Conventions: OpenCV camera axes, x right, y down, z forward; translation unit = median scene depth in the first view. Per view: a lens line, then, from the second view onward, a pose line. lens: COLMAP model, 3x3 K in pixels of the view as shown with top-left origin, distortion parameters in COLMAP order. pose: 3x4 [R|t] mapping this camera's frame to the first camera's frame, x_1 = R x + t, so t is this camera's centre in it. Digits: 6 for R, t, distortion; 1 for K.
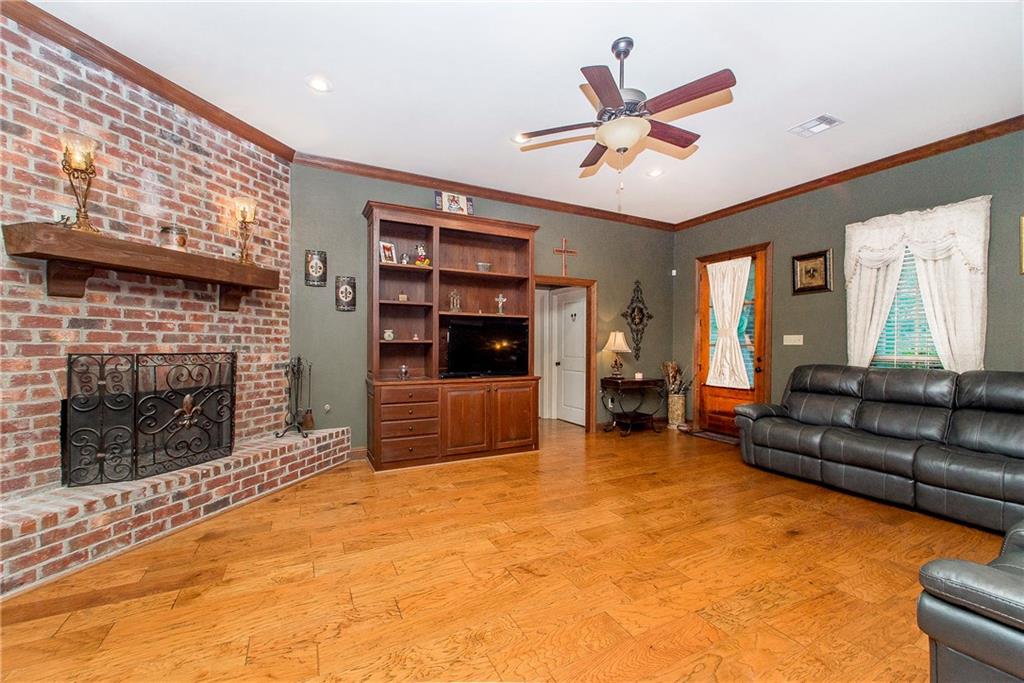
lens RADIAL K [[404.5, 0, 503.9], [0, 404.5, 347.1], [0, 0, 1]] dist [0.005091, -0.002919]
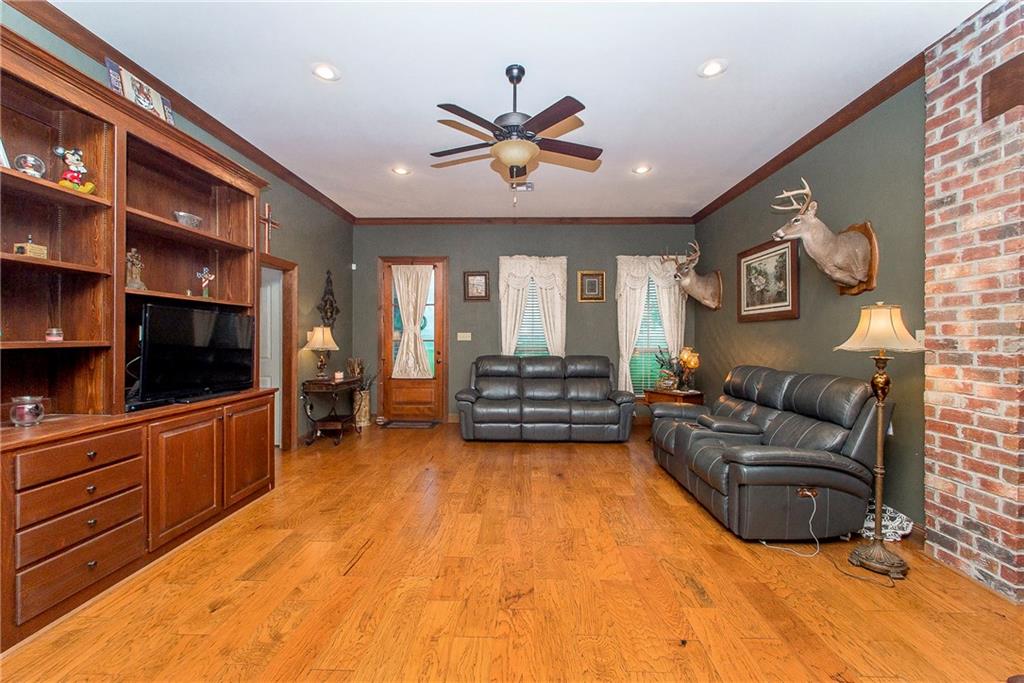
lens RADIAL K [[404.5, 0, 513.0], [0, 404.5, 337.5], [0, 0, 1]] dist [0.005091, -0.002919]
pose [[0.473661, -0.005060, 0.880692, -0.456773], [0.004108, 0.999985, 0.003536, -0.025500], [-0.880697, 0.001943, 0.473675, 0.343168]]
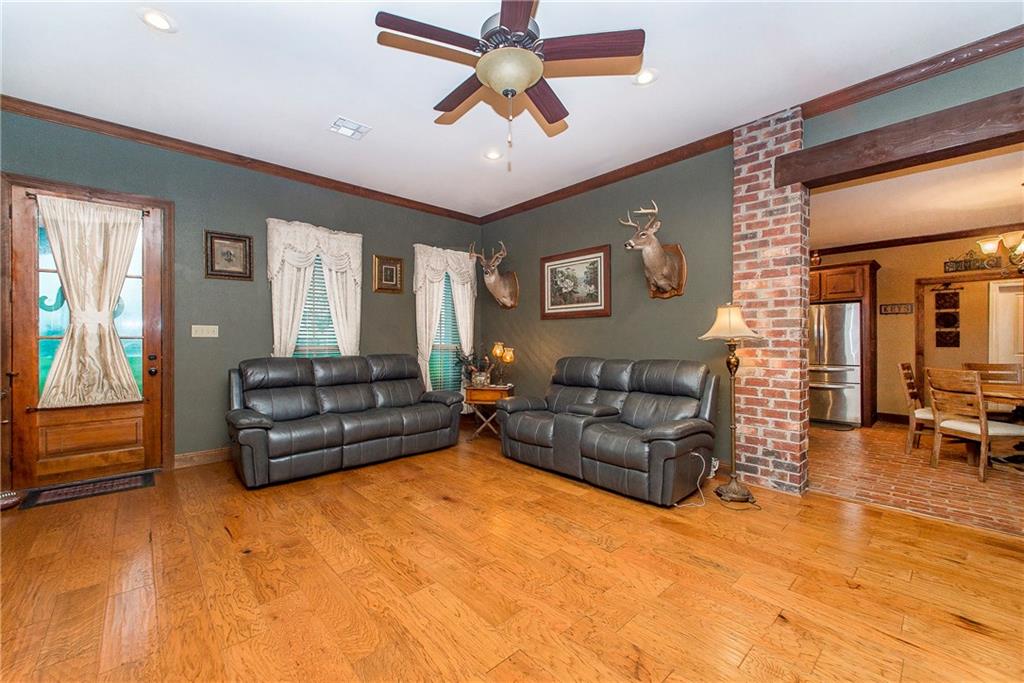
lens RADIAL K [[404.5, 0, 498.2], [0, 404.5, 339.8], [0, 0, 1]] dist [0.005091, -0.002919]
pose [[-0.256862, -0.005966, 0.966430, -0.327403], [0.003393, 0.999969, 0.007075, -0.004565], [-0.966442, 0.005096, -0.256833, 0.847708]]
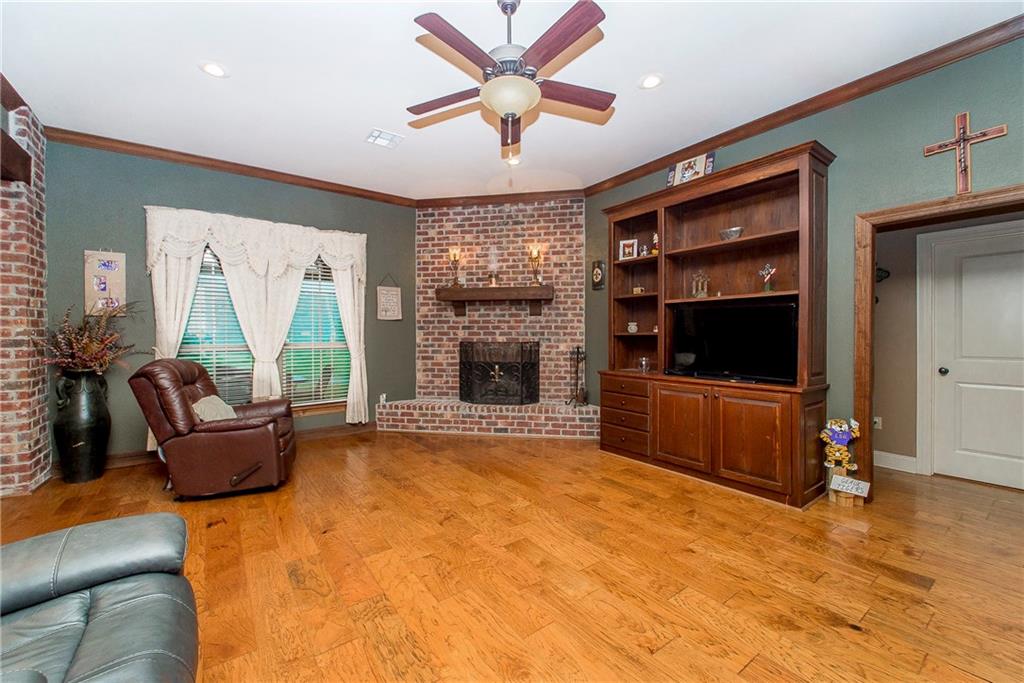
lens RADIAL K [[404.5, 0, 502.9], [0, 404.5, 336.9], [0, 0, 1]] dist [0.005091, -0.002919]
pose [[0.161079, -0.001716, -0.986940, 0.797101], [-0.004140, 0.999989, -0.002415, -0.002423], [0.986933, 0.004475, 0.161070, 0.582751]]
